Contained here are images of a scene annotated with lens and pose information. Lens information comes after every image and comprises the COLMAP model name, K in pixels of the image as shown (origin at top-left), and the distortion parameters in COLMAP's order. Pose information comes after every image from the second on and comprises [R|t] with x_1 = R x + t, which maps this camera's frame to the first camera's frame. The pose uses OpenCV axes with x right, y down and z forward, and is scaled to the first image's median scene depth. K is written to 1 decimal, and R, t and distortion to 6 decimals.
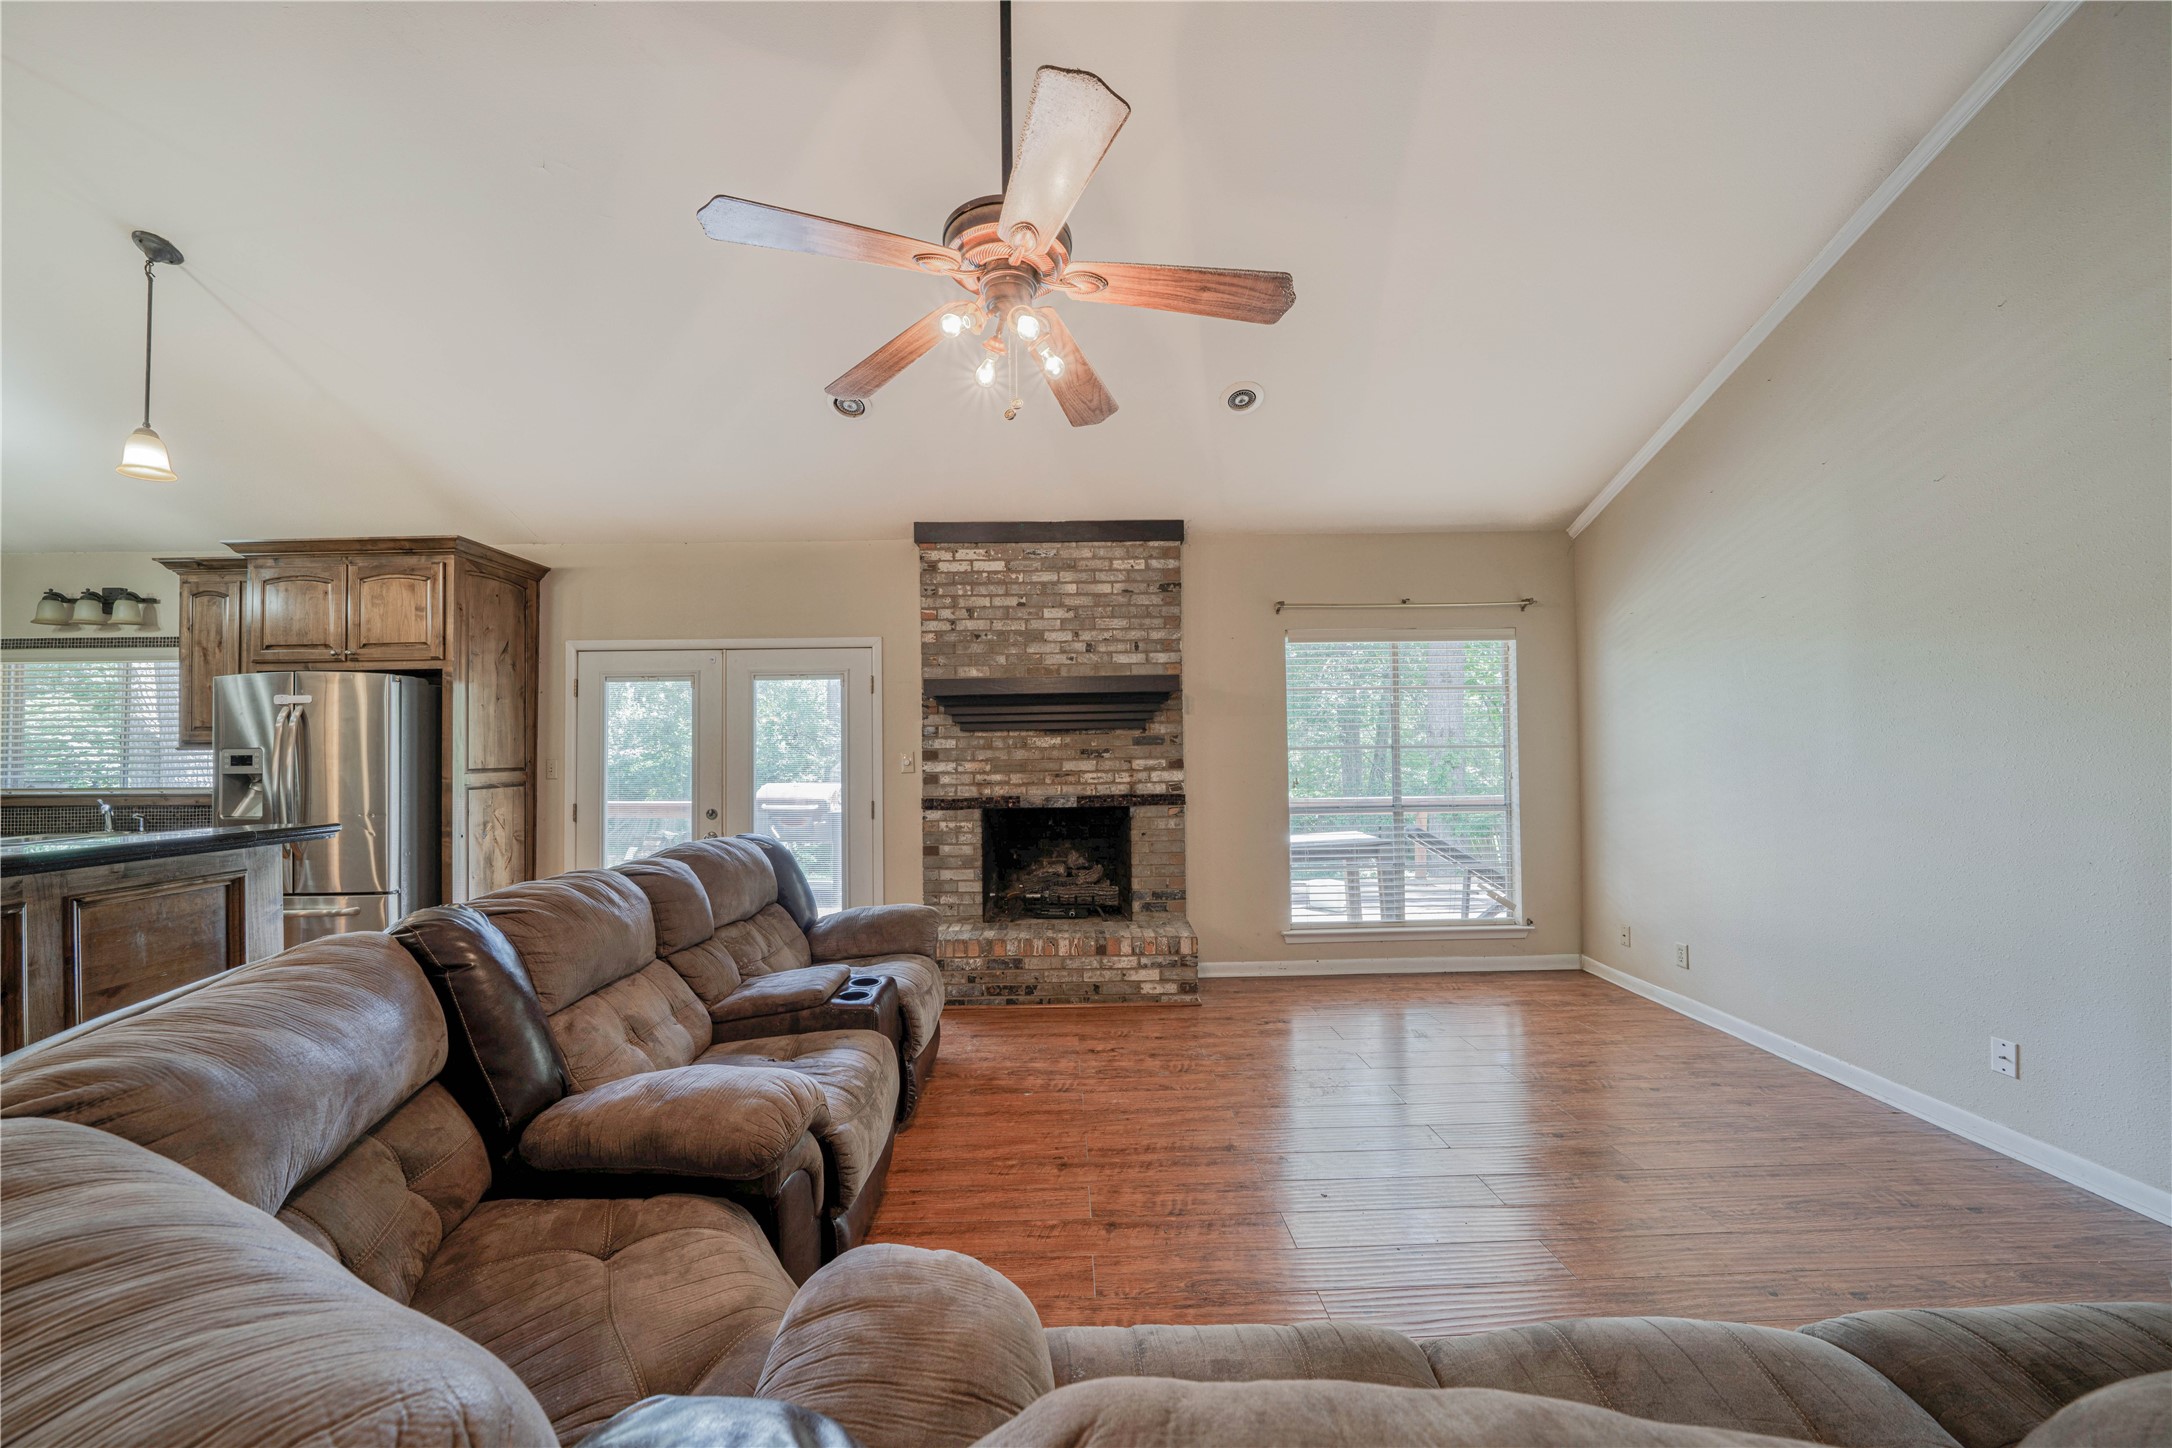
lens RADIAL K [[756.8, 0, 1054.5], [0, 756.8, 738.8], [0, 0, 1]] dist [-0.026515, 0.002069]
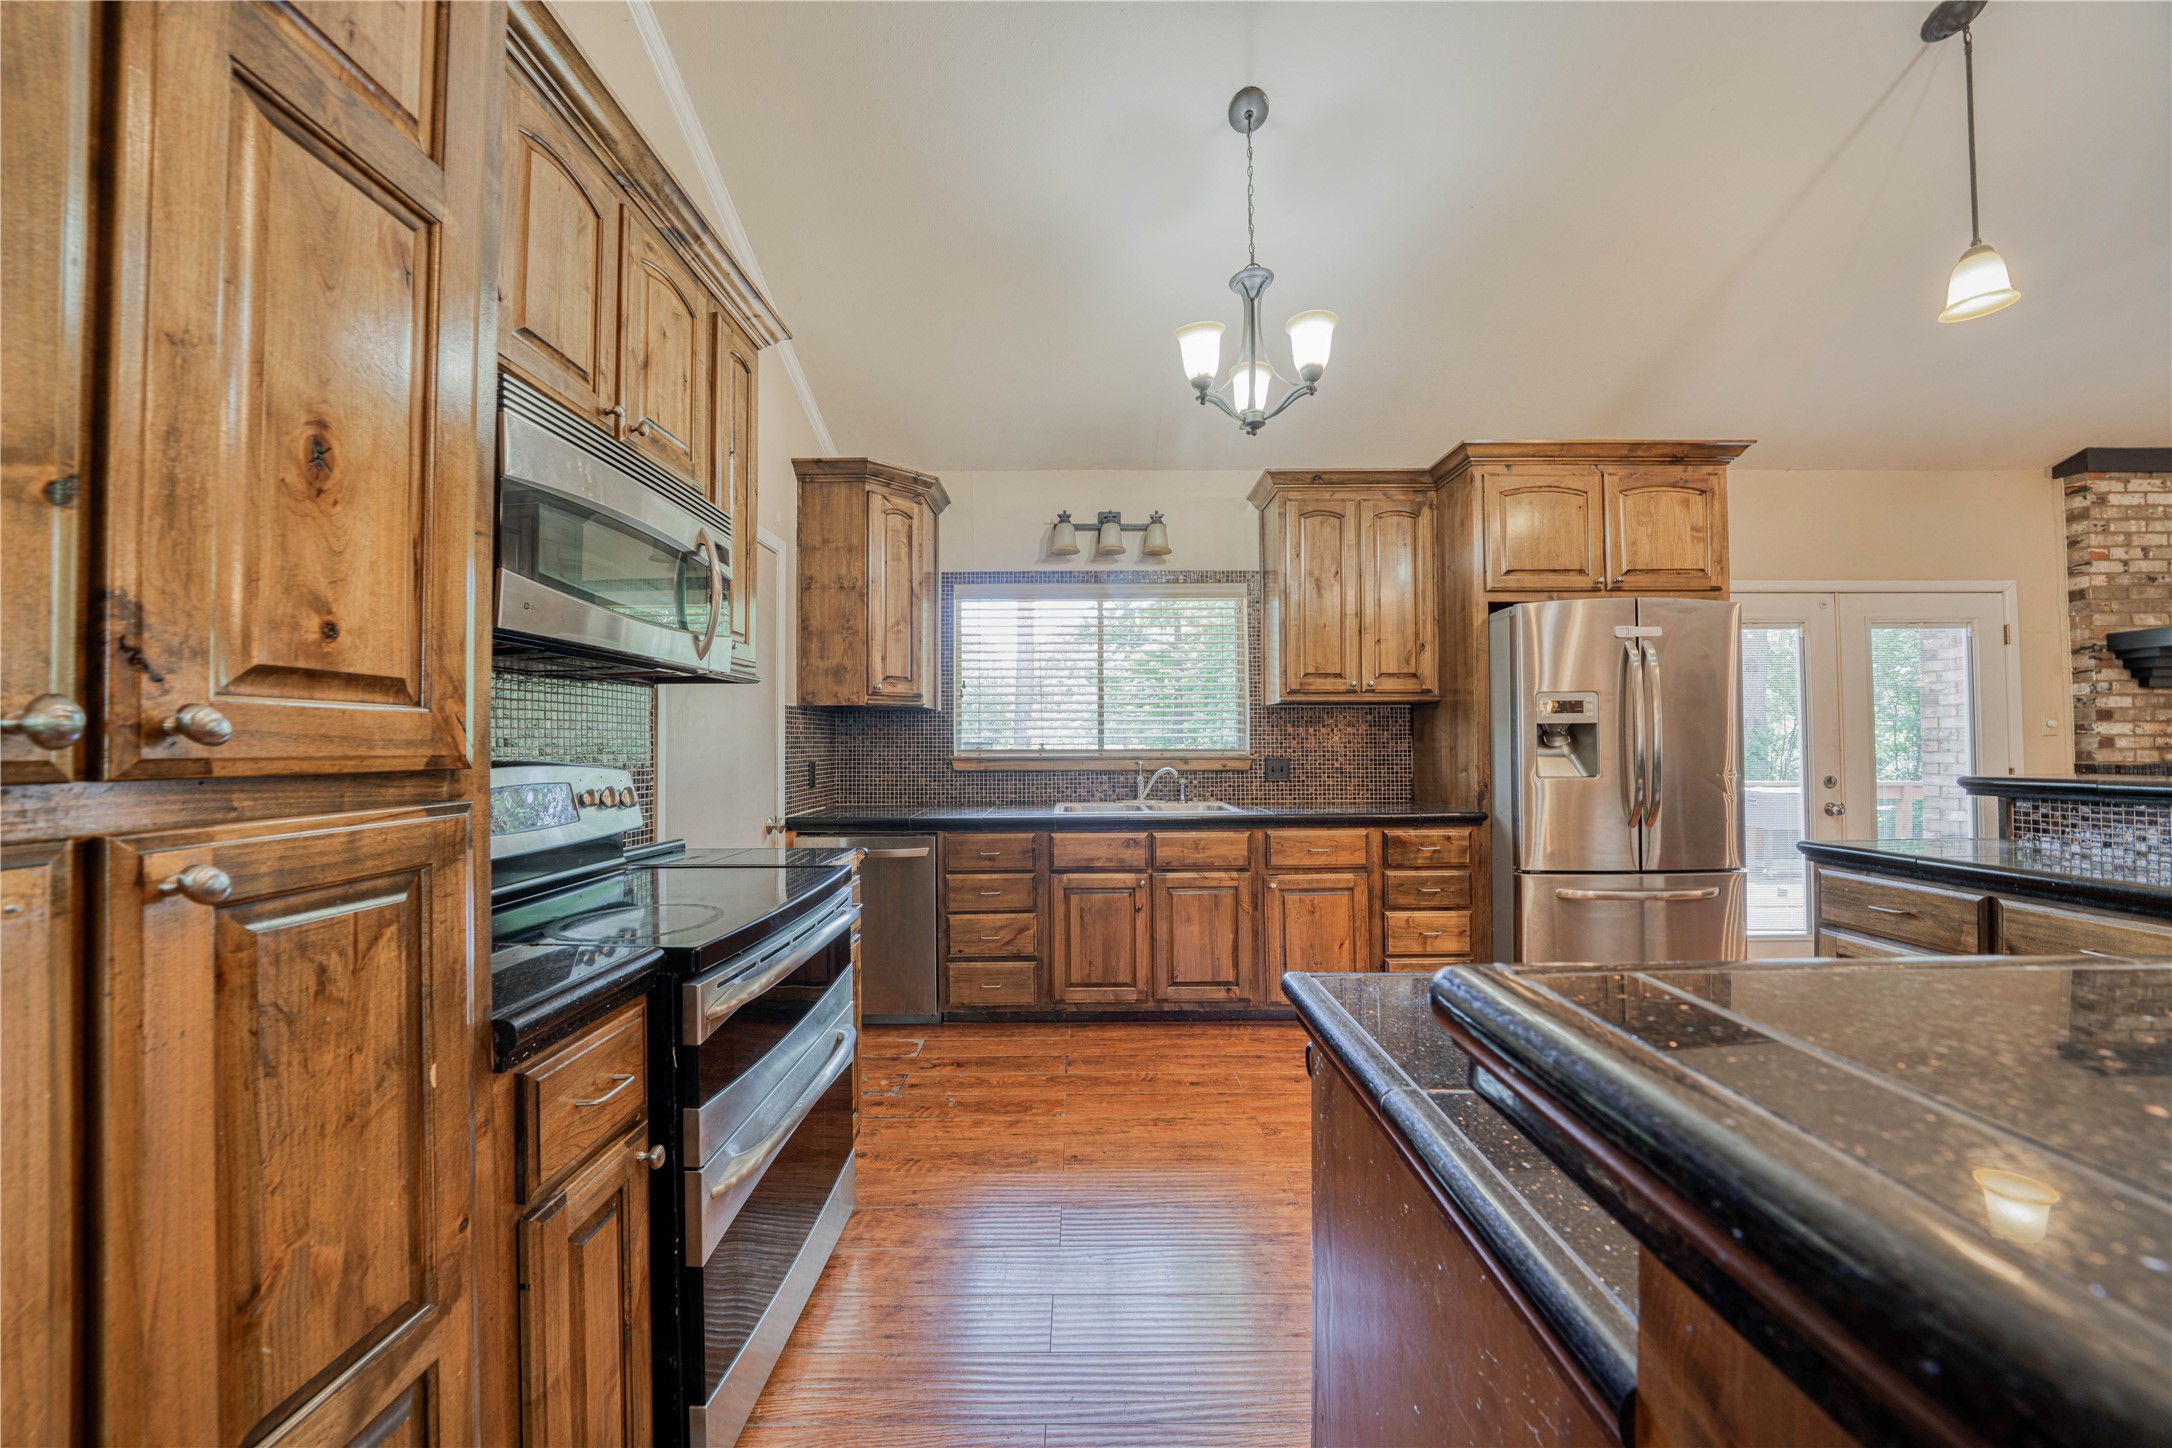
lens RADIAL K [[756.8, 0, 1069.8], [0, 756.8, 736.8], [0, 0, 1]] dist [-0.026515, 0.002069]
pose [[0.999330, 0.006377, -0.036032, -1.327854], [-0.006149, 0.999960, 0.006423, 0.048971], [0.036072, -0.006197, 0.999330, 0.125731]]
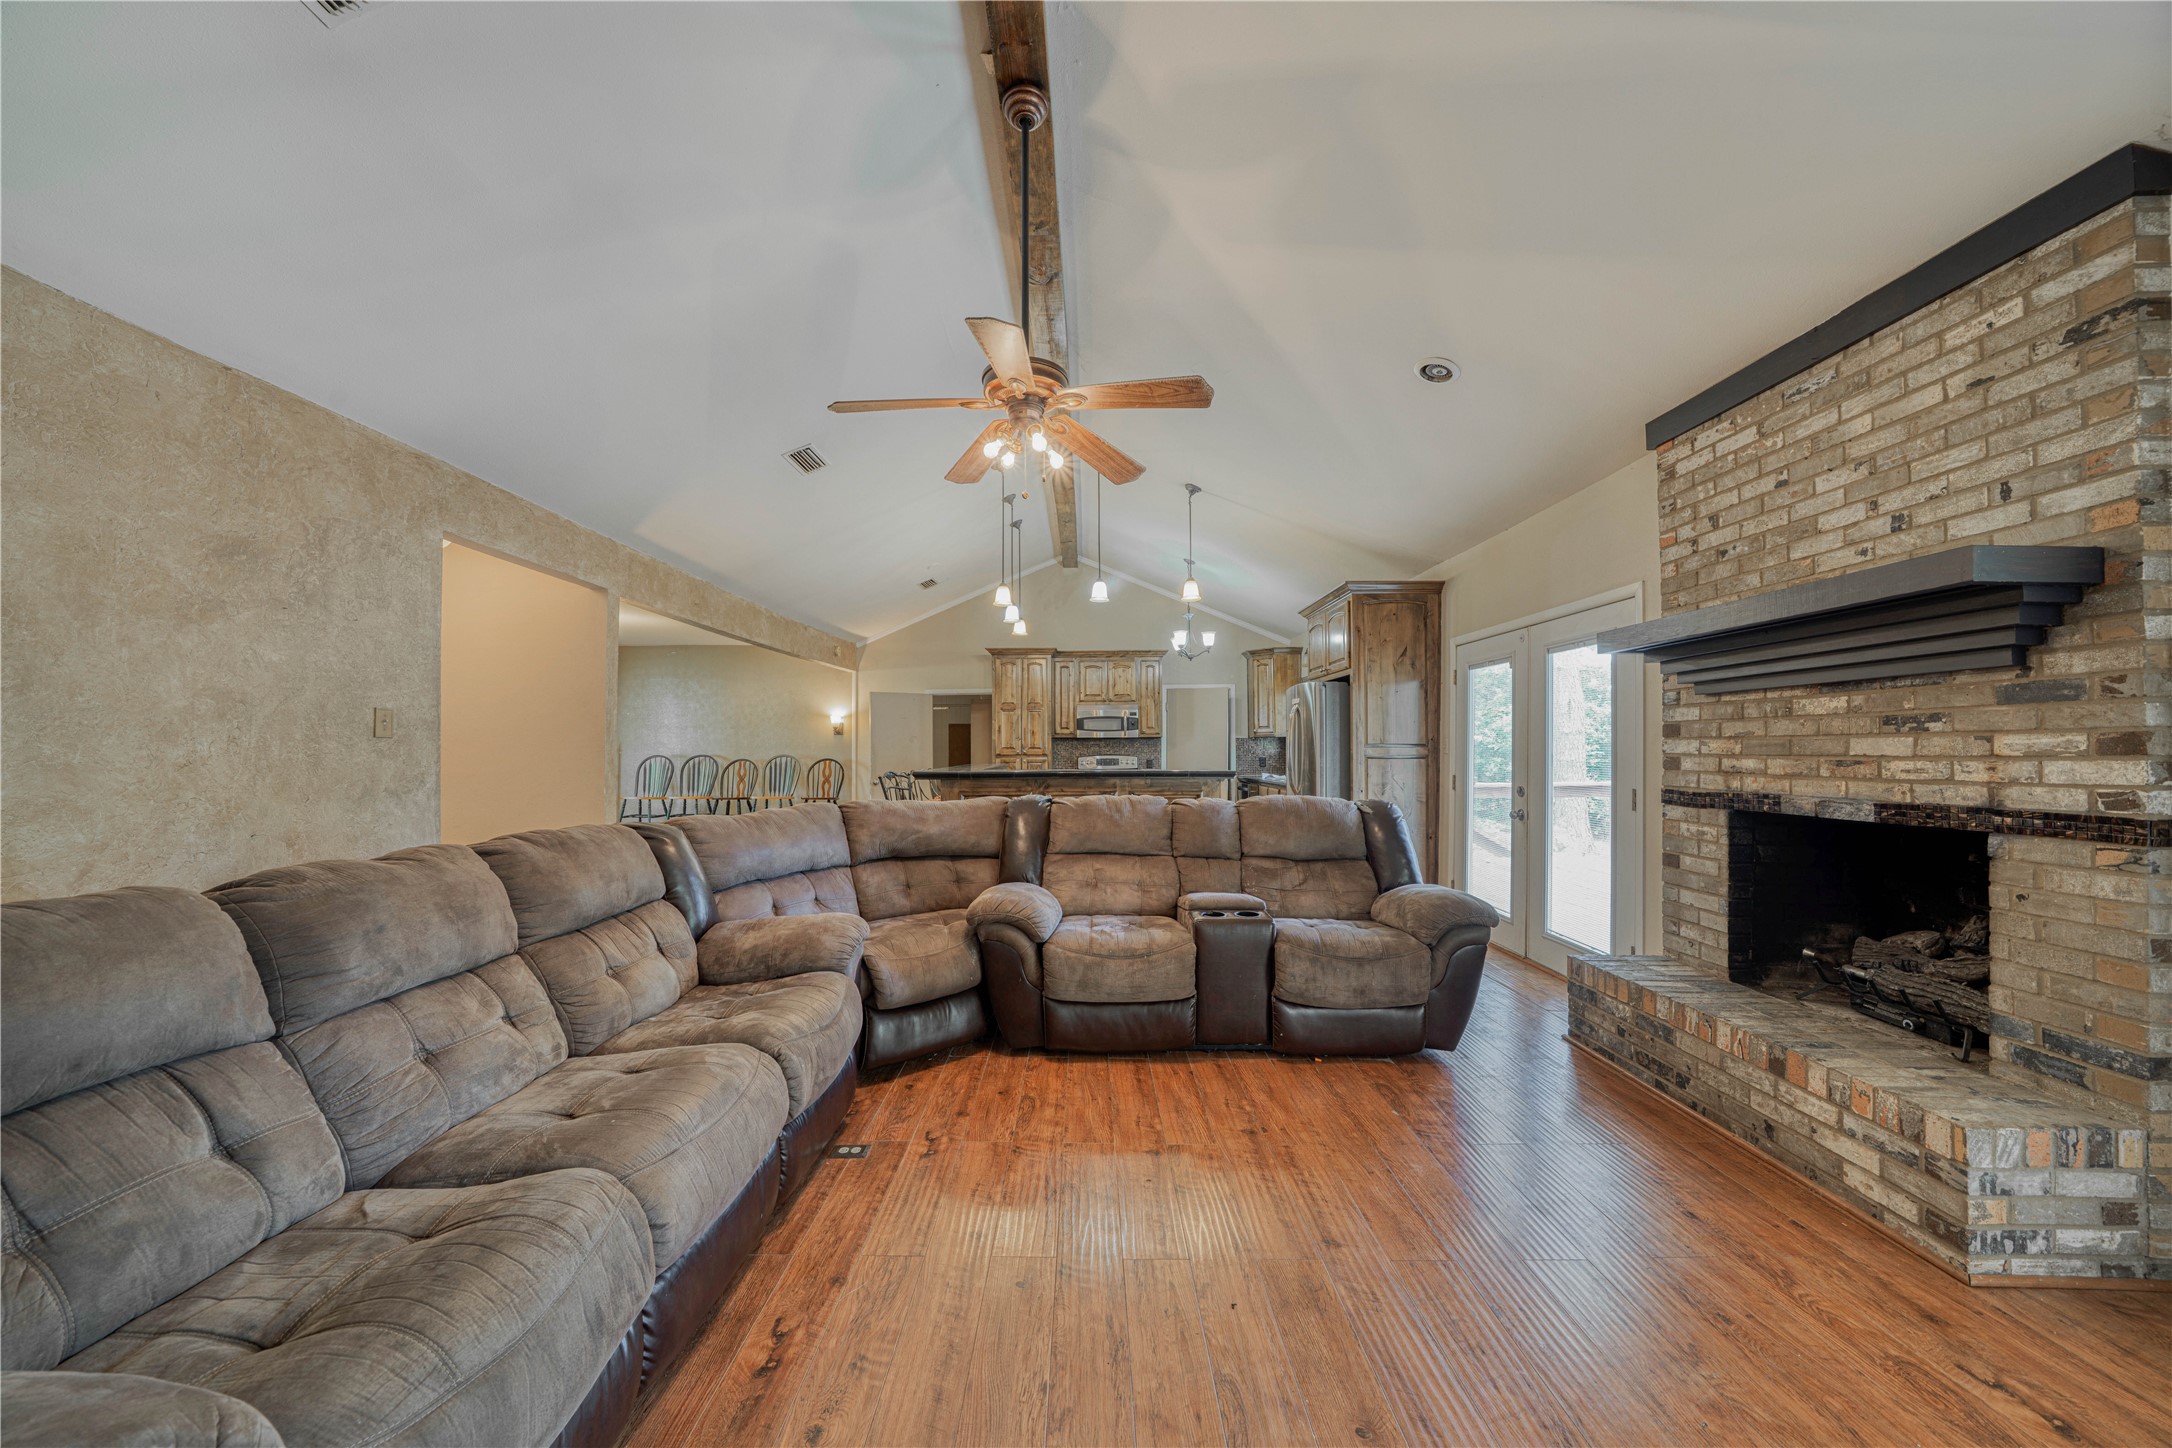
lens RADIAL K [[756.8, 0, 1083.3], [0, 756.8, 735.1], [0, 0, 1]] dist [-0.026515, 0.002069]
pose [[-0.013877, -0.006005, -0.999886, 0.567475], [0.015712, 0.999857, -0.006223, 0.021748], [0.999780, -0.015797, -0.013781, 0.440024]]
